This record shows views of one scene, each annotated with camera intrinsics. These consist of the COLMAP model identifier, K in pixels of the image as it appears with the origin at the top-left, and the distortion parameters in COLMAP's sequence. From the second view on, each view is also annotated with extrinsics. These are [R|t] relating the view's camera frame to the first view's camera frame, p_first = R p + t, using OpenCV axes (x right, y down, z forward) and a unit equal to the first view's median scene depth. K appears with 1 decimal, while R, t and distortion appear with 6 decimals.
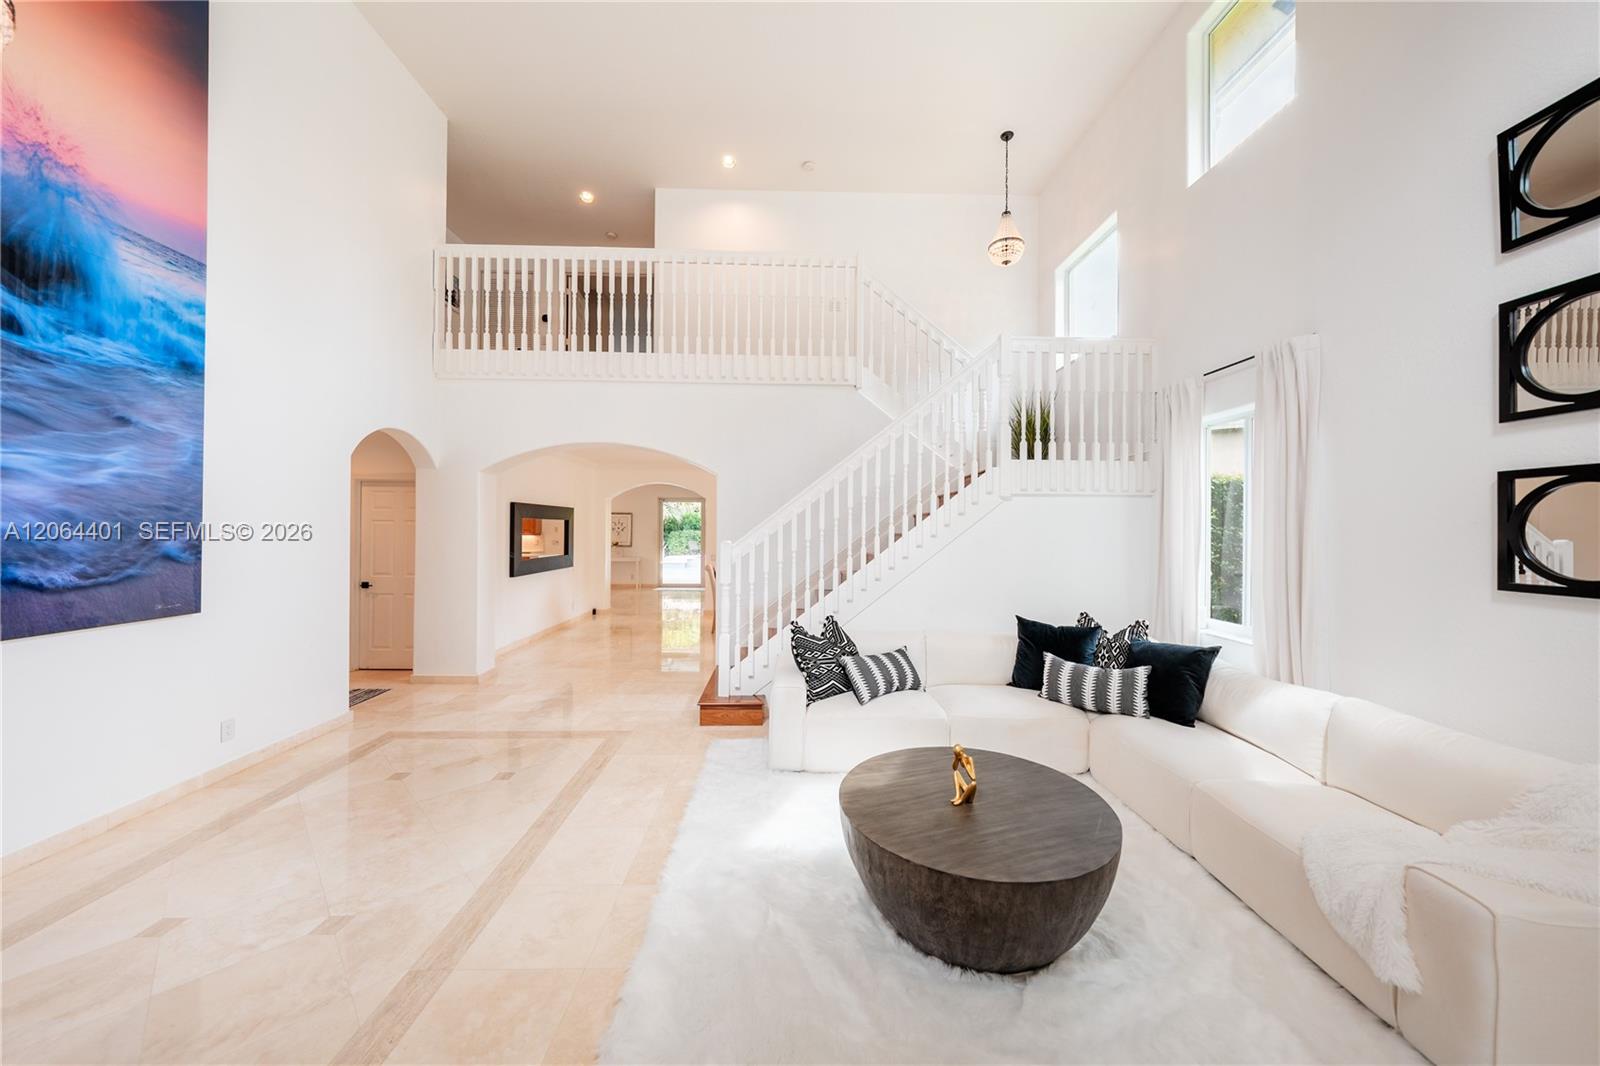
lens RADIAL K [[545.7, 0, 800.0], [0, 545.7, 533.0], [0, 0, 1]] dist [-0.000217, -0.000054]
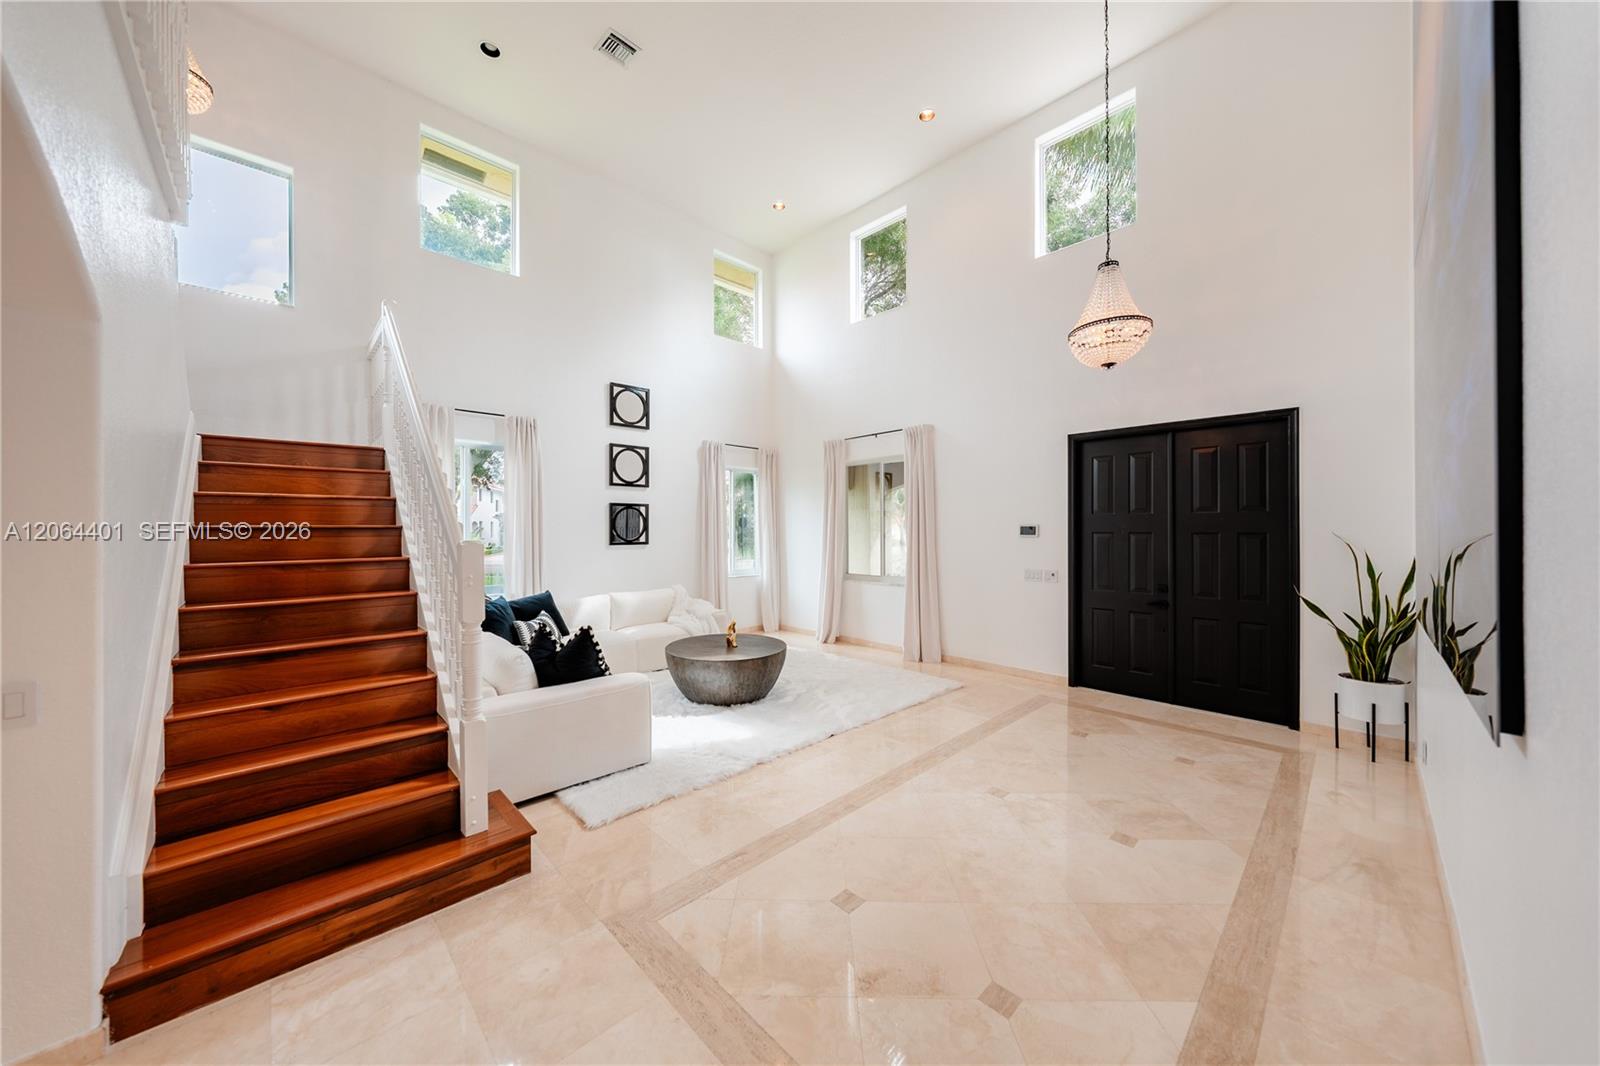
lens RADIAL K [[545.7, 0, 800.0], [0, 545.7, 533.0], [0, 0, 1]] dist [-0.000217, -0.000054]
pose [[-0.673422, -0.012066, 0.739160, -1.195672], [-0.001738, 0.999890, 0.014739, 0.000237], [-0.739256, 0.008641, -0.673369, 1.800997]]
